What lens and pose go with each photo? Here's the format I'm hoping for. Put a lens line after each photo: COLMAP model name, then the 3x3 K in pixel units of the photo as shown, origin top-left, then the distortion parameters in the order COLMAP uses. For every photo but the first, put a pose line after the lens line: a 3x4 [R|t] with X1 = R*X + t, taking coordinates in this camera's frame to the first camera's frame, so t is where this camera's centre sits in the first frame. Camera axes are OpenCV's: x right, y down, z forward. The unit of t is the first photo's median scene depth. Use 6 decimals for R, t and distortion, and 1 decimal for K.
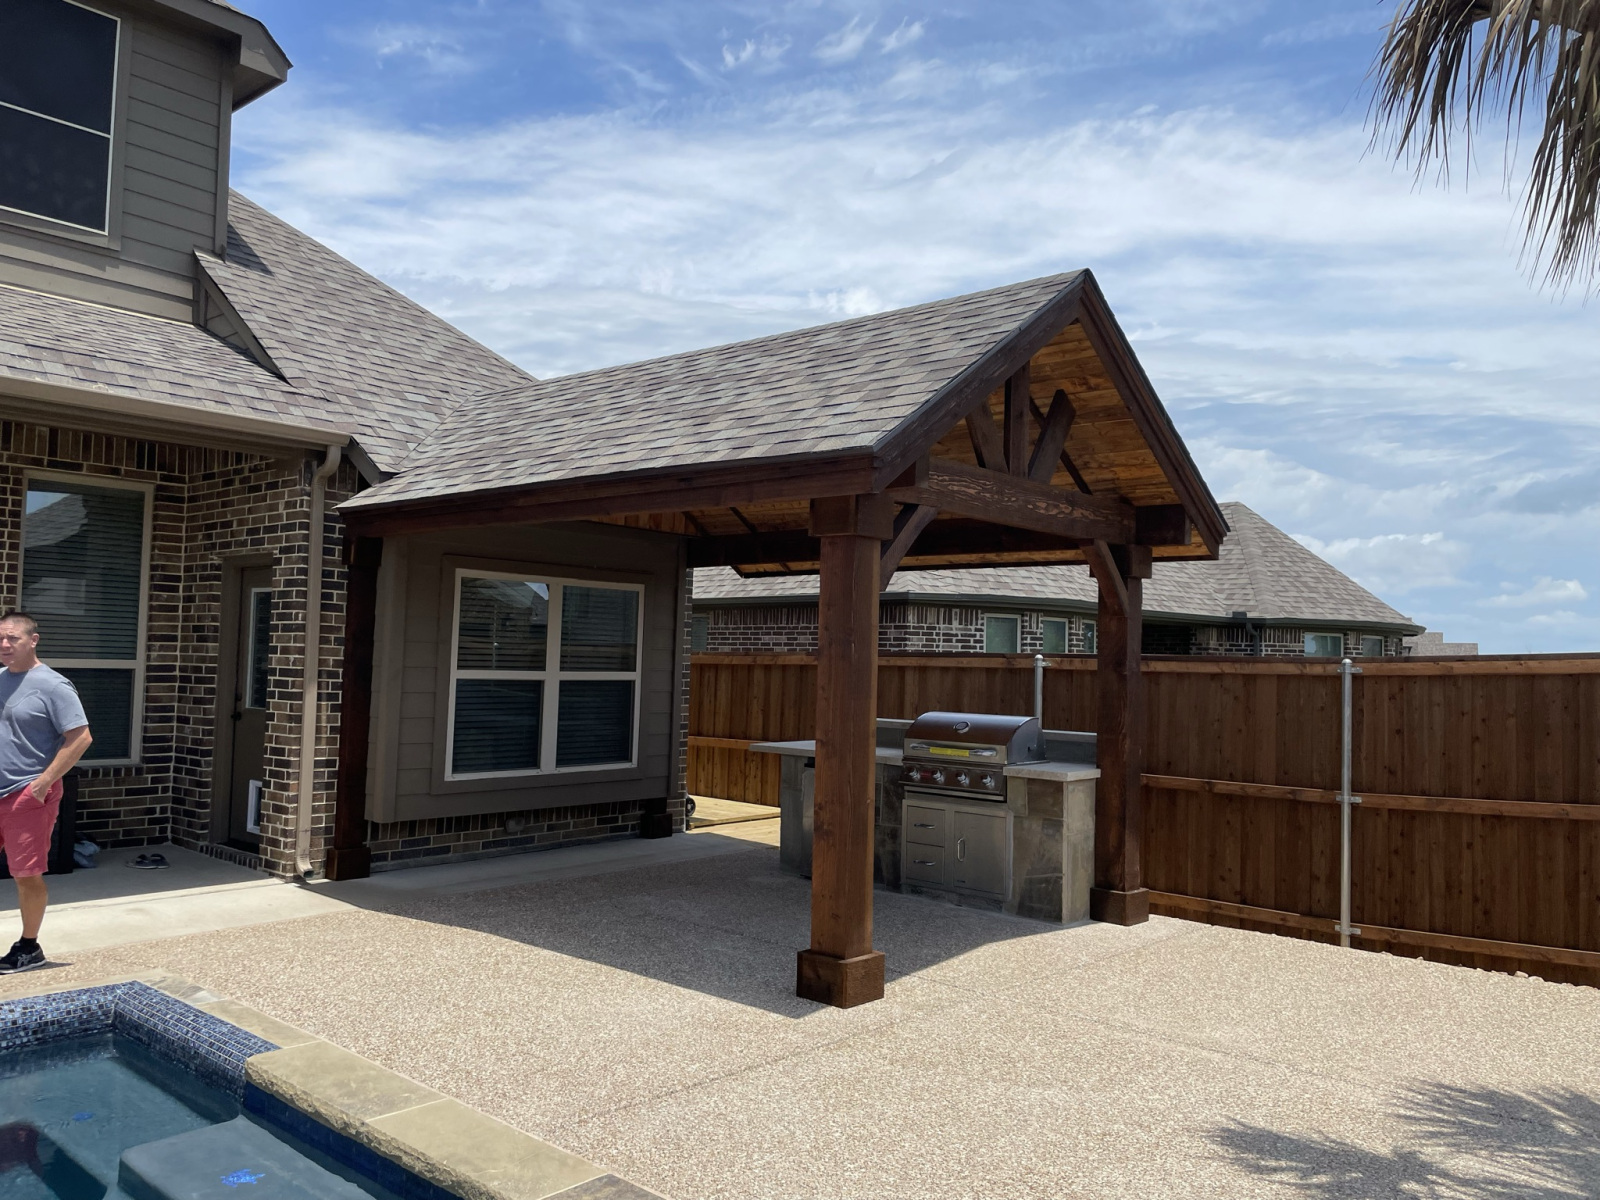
lens RADIAL K [[1216.4, 0, 794.7], [0, 1216.4, 600.0], [0, 0, 1]] dist [0.062262, -0.075561]
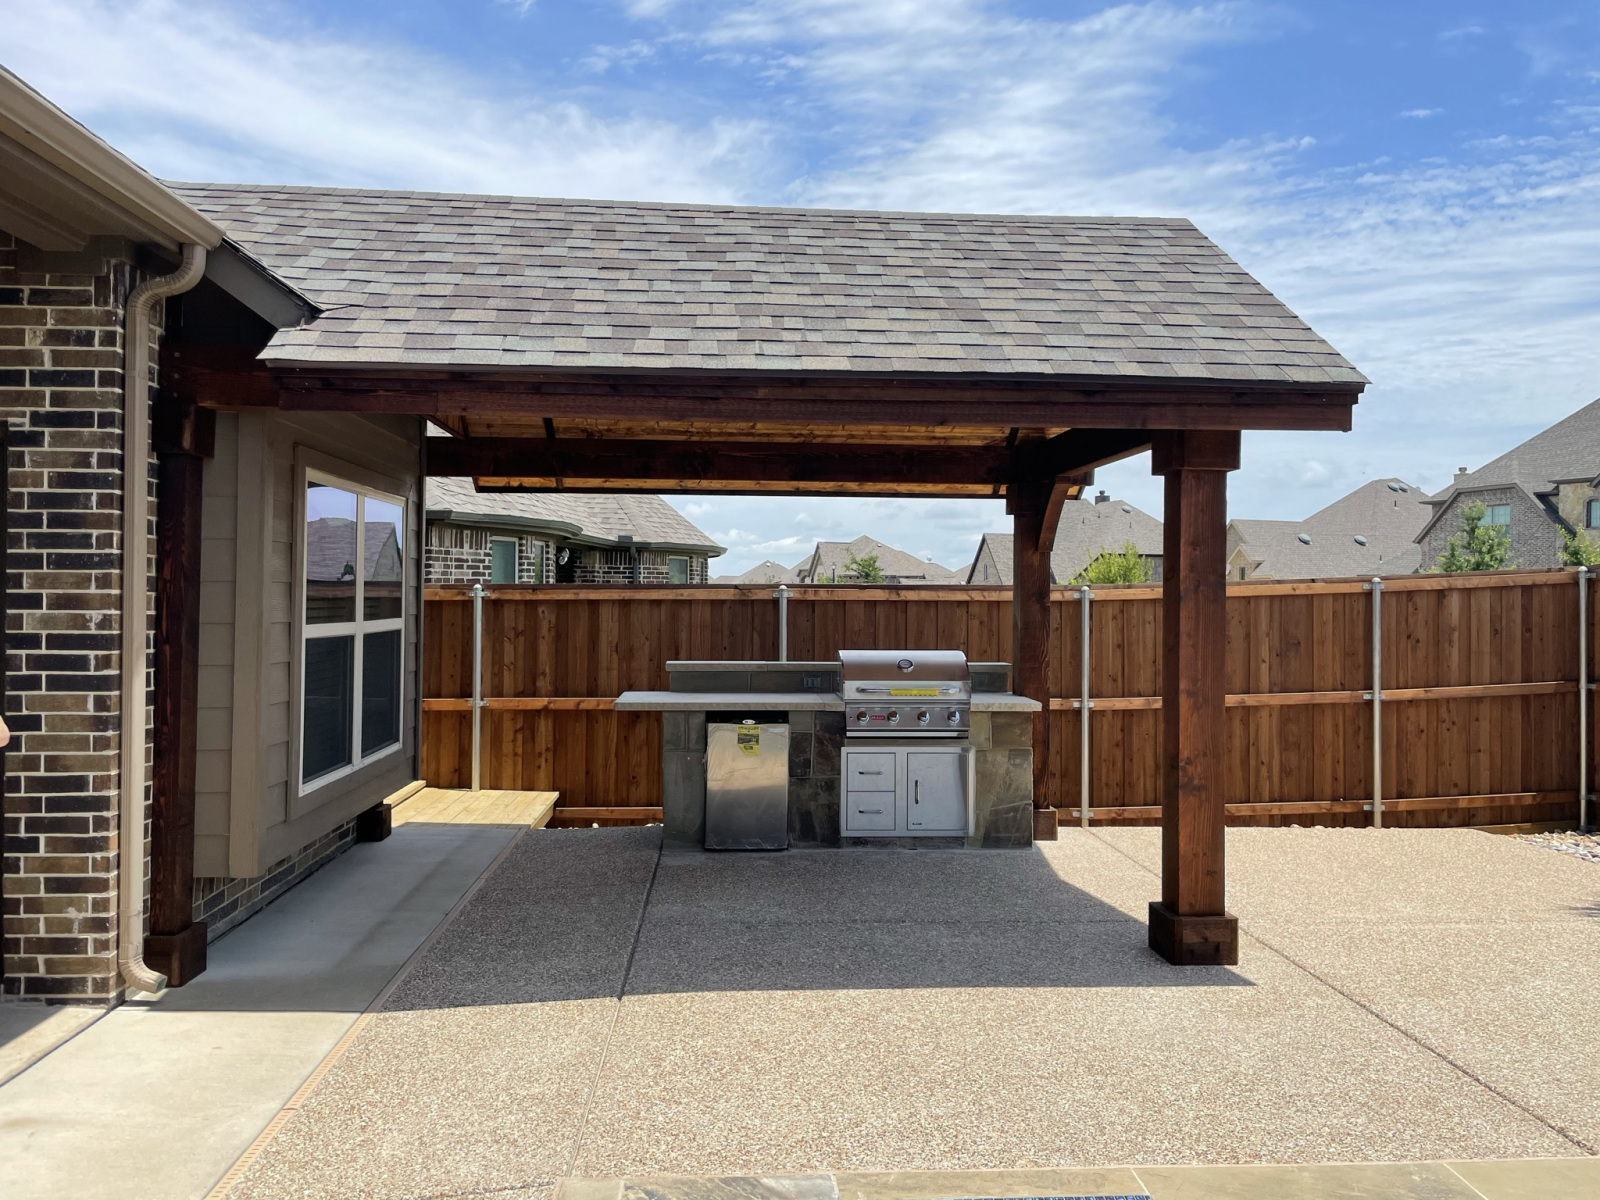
lens RADIAL K [[1216.4, 0, 794.5], [0, 1216.4, 589.8], [0, 0, 1]] dist [0.062262, -0.075561]
pose [[0.710627, -0.018278, 0.703332, -0.573777], [-0.024349, 0.998425, 0.050549, -0.000634], [-0.703148, -0.053047, 0.709062, 0.374063]]
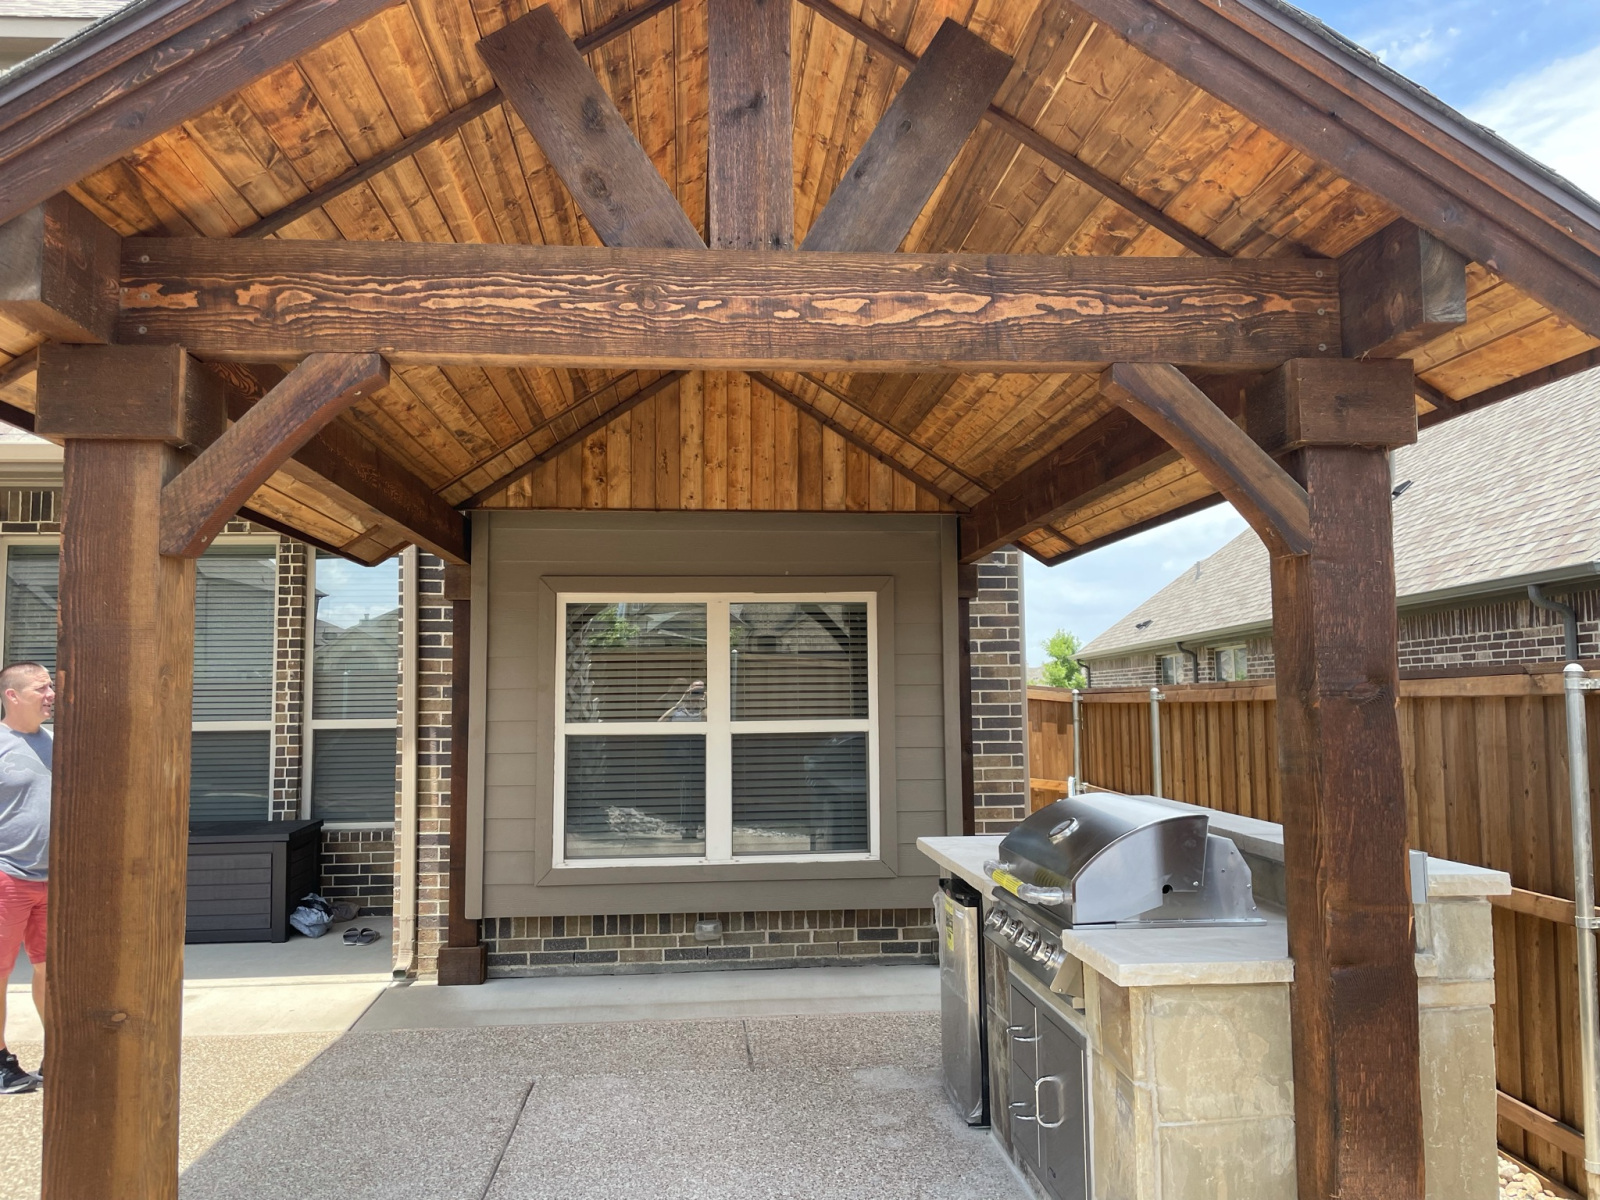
lens RADIAL K [[1216.4, 0, 794.8], [0, 1216.4, 597.1], [0, 0, 1]] dist [0.062262, -0.075561]
pose [[0.707317, -0.091072, -0.701006, 0.386815], [0.064851, 0.995844, -0.063942, 0.037451], [0.703916, -0.000233, 0.710283, 0.572139]]
